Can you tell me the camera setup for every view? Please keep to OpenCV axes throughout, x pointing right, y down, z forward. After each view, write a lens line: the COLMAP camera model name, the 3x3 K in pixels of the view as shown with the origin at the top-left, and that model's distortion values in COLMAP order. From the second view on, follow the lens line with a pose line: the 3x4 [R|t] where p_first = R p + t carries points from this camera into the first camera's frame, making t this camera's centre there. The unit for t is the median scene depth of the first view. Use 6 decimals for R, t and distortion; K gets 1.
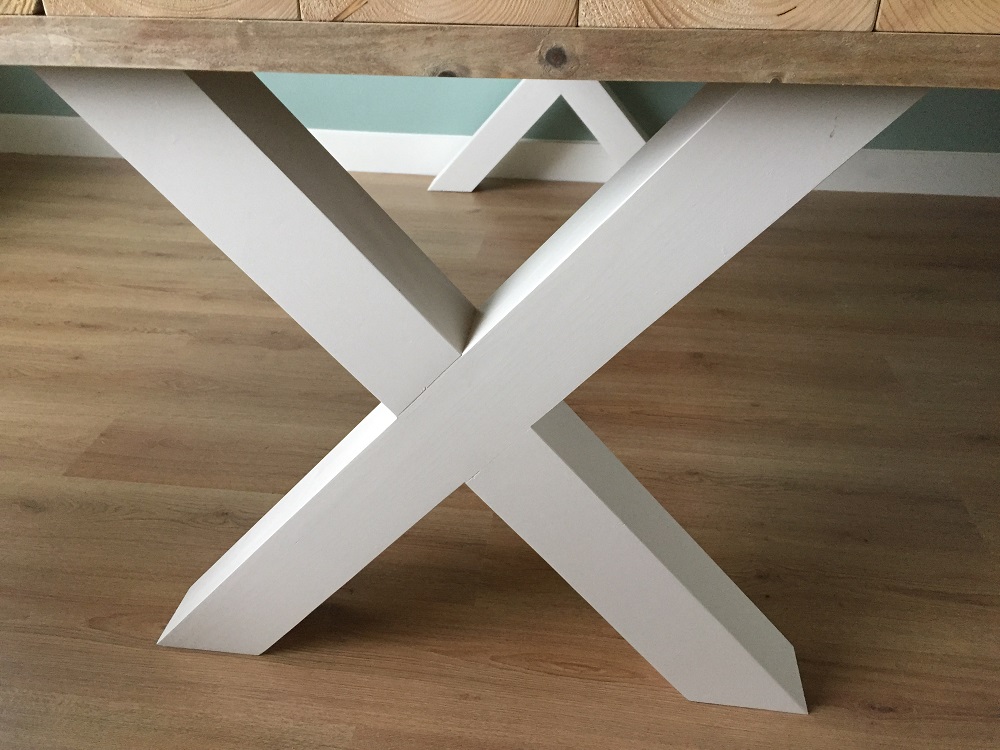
lens RADIAL K [[860.8, 0, 499.4], [0, 860.8, 374.5], [0, 0, 1]] dist [0.074286, -0.096408]
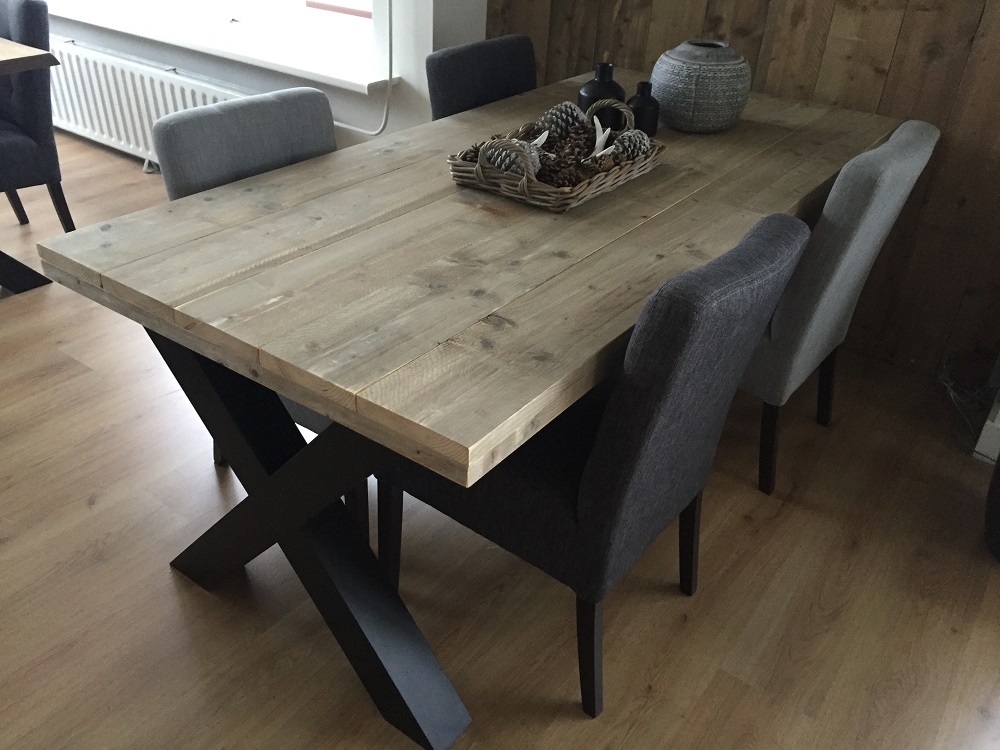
lens RADIAL K [[860.8, 0, 496.7], [0, 860.8, 377.6], [0, 0, 1]] dist [0.074286, -0.096408]
pose [[0.871260, 0.283774, -0.400472, 0.827914], [-0.275903, 0.957969, 0.078565, -0.395546], [0.405934, 0.042041, 0.912935, -0.402616]]
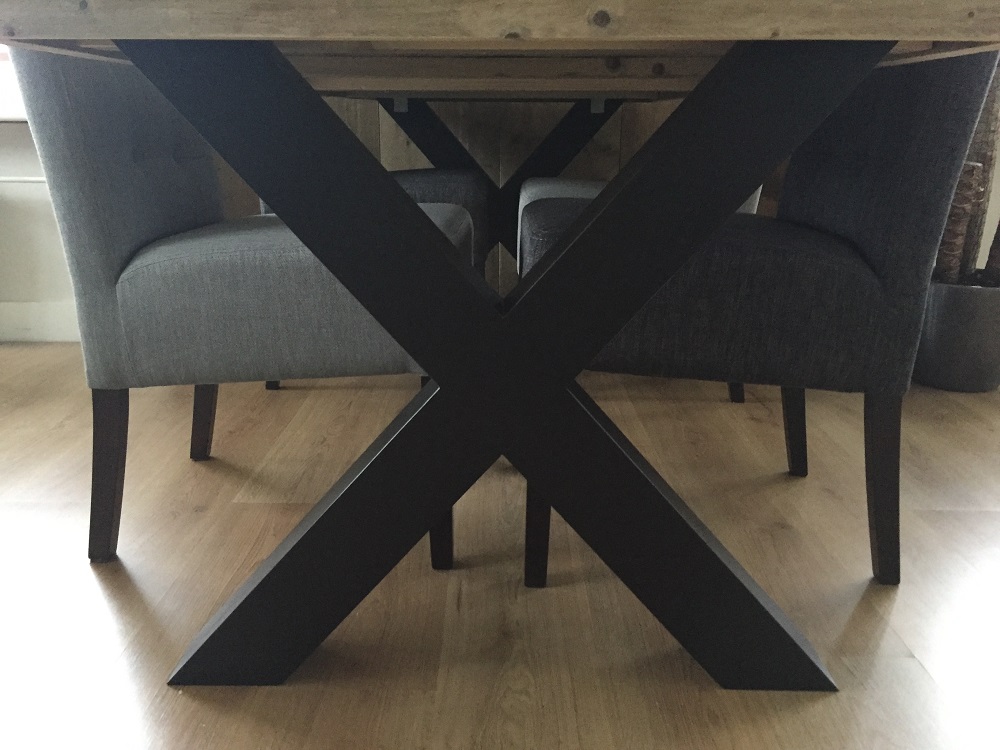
lens RADIAL K [[860.8, 0, 499.4], [0, 860.8, 372.7], [0, 0, 1]] dist [0.074286, -0.096408]
pose [[0.992800, -0.031247, 0.115633, -0.138448], [0.058448, 0.969020, -0.239966, 0.239780], [-0.104553, 0.244997, 0.963870, -0.035275]]
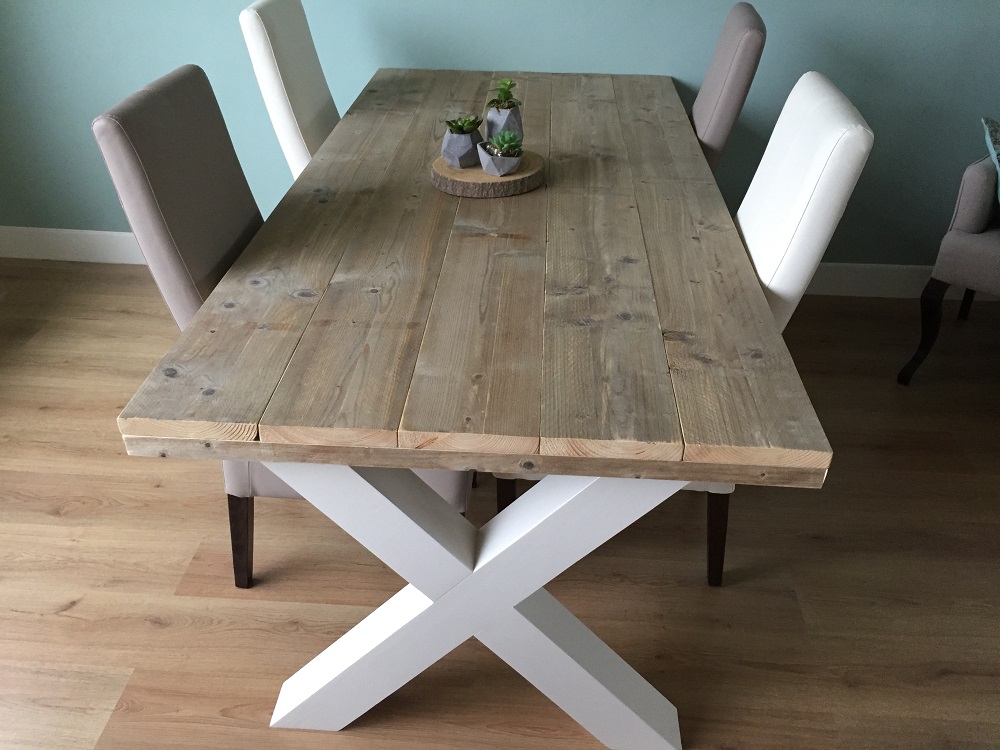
lens RADIAL K [[860.8, 0, 499.2], [0, 860.8, 371.1], [0, 0, 1]] dist [0.074286, -0.096408]
pose [[0.998089, -0.023123, 0.057305, -0.063051], [0.020796, 0.998948, 0.040877, -0.381809], [-0.058190, -0.039607, 0.997520, -0.549087]]
